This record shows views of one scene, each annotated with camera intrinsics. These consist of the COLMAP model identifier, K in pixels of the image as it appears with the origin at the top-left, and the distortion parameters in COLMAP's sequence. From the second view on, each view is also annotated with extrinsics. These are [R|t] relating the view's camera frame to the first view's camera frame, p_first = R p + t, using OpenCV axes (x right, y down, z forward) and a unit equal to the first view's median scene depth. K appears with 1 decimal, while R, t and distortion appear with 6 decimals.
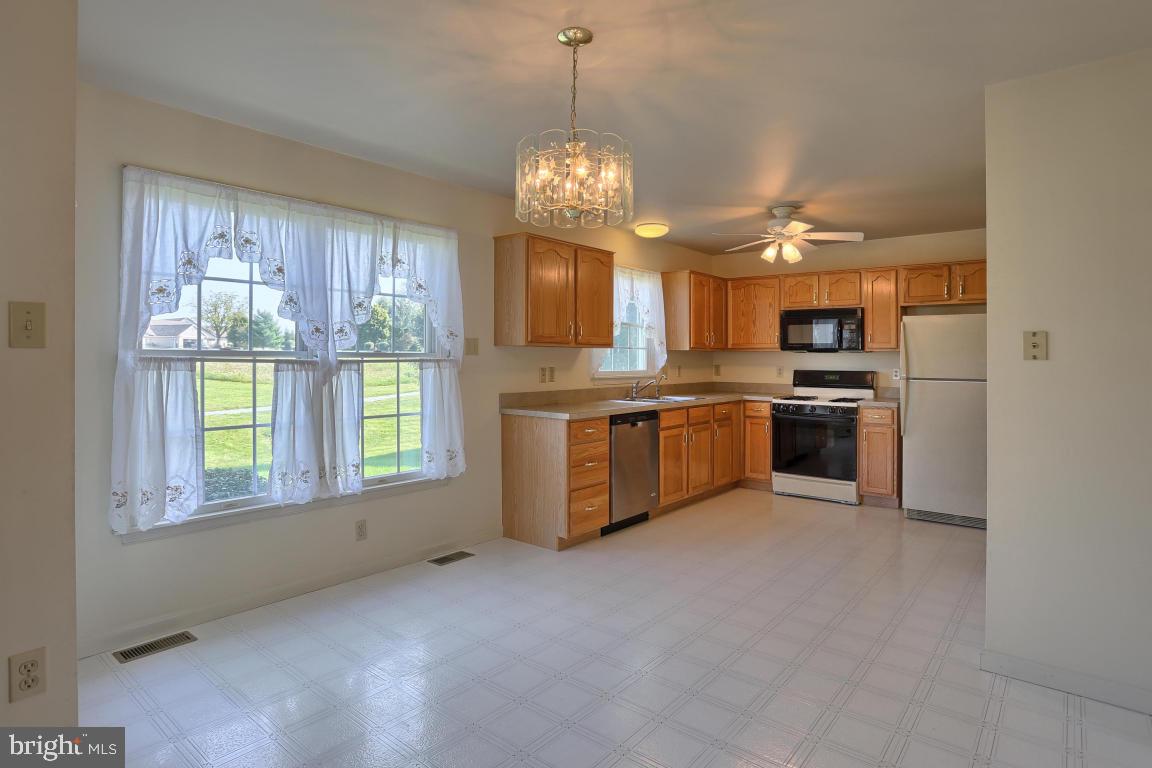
lens RADIAL K [[615.9, 0, 599.5], [0, 615.9, 364.5], [0, 0, 1]] dist [-0.038568, 0.010106]
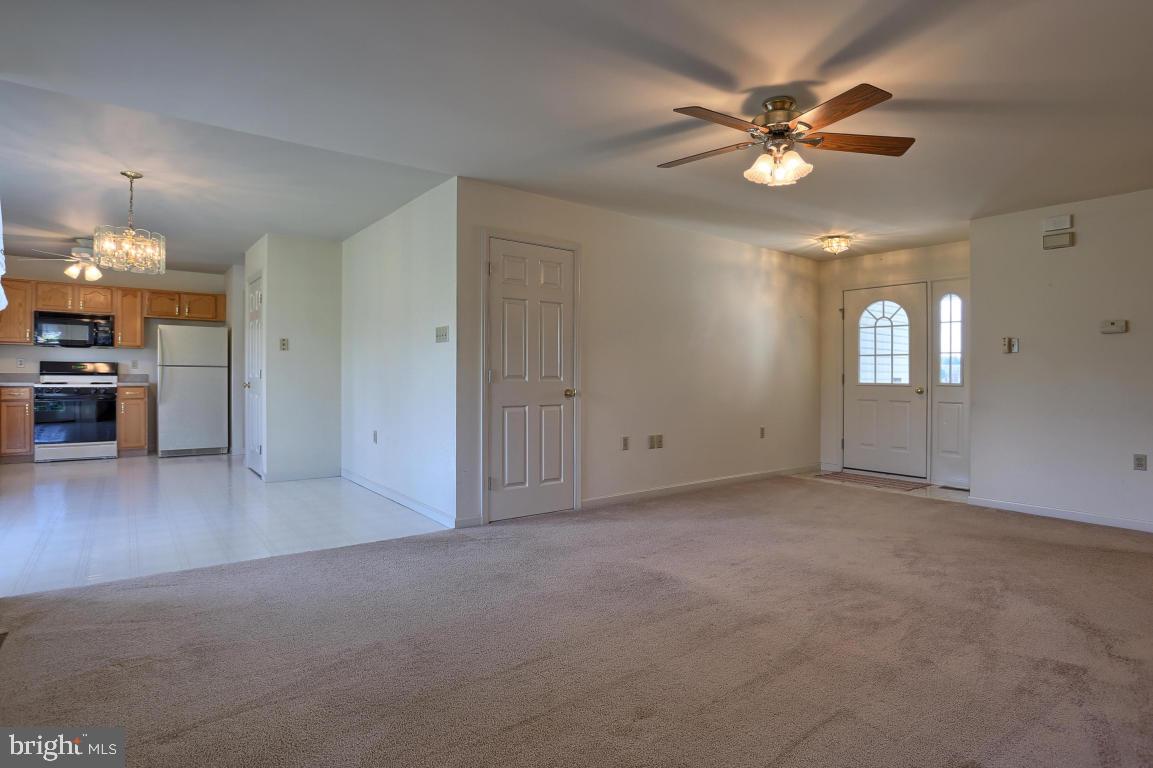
lens RADIAL K [[616.4, 0, 583.8], [0, 616.4, 376.4], [0, 0, 1]] dist [-0.038568, 0.010106]
pose [[0.238219, -0.004939, 0.971199, -0.740608], [0.002242, 0.999987, 0.004535, 0.046678], [-0.971209, 0.001097, 0.238227, -0.401814]]
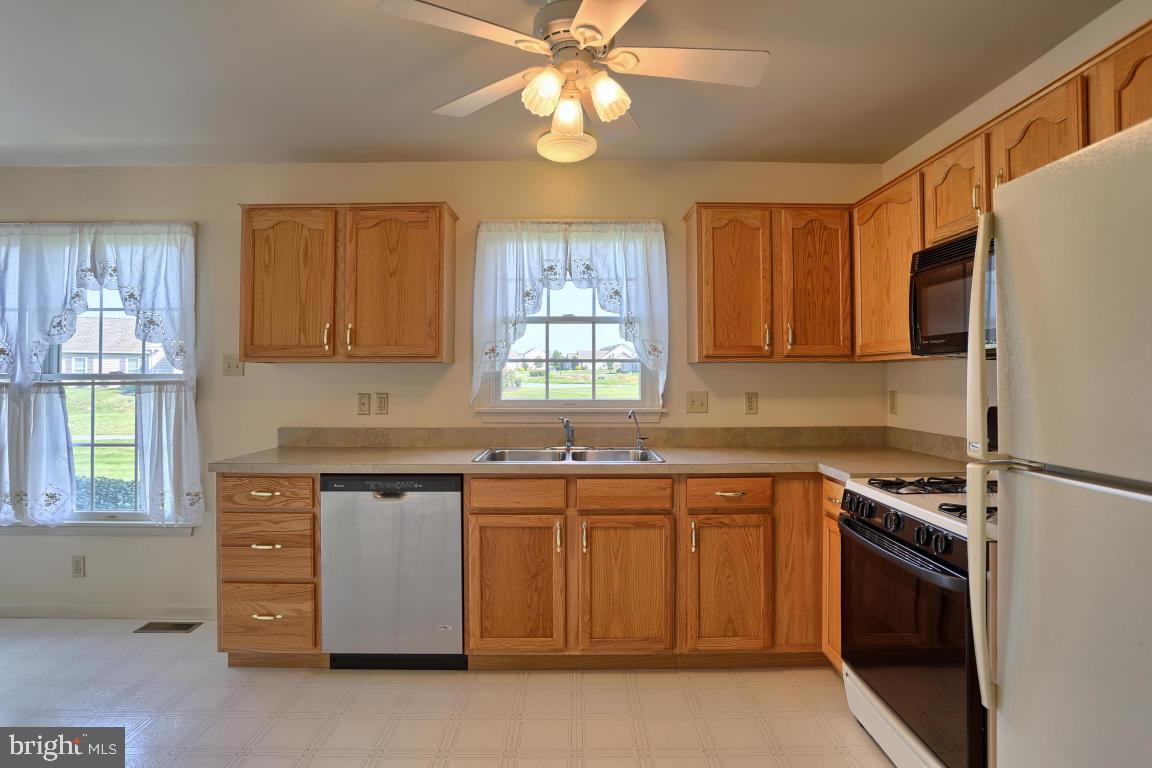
lens RADIAL K [[615.9, 0, 575.0], [0, 615.9, 383.0], [0, 0, 1]] dist [-0.038568, 0.010106]
pose [[0.627907, -0.000761, -0.778288, 0.597552], [-0.003272, 0.999988, -0.003617, -0.004633], [0.778282, 0.004818, 0.627897, 0.764192]]
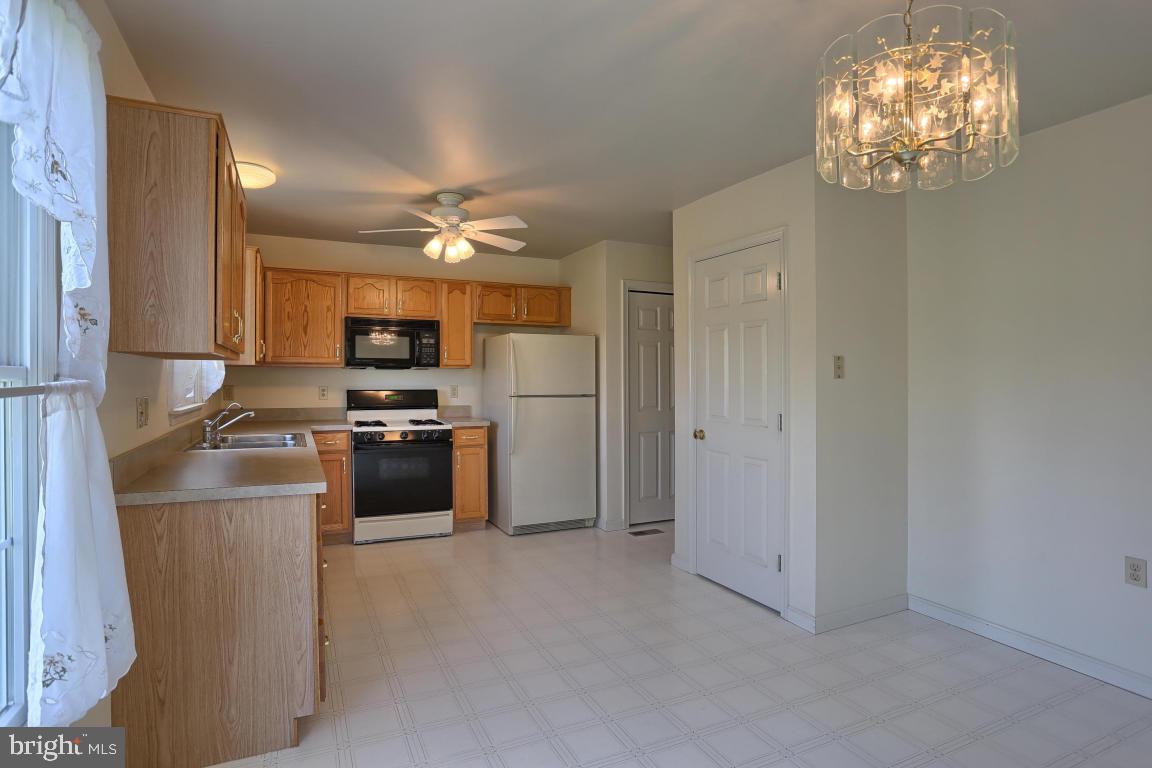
lens RADIAL K [[615.9, 0, 545.1], [0, 615.9, 382.9], [0, 0, 1]] dist [-0.038568, 0.010106]
pose [[0.471461, -0.015041, 0.881759, -0.369549], [0.009912, 0.999882, 0.011756, -0.010186], [-0.881831, 0.003197, 0.471554, 0.492766]]
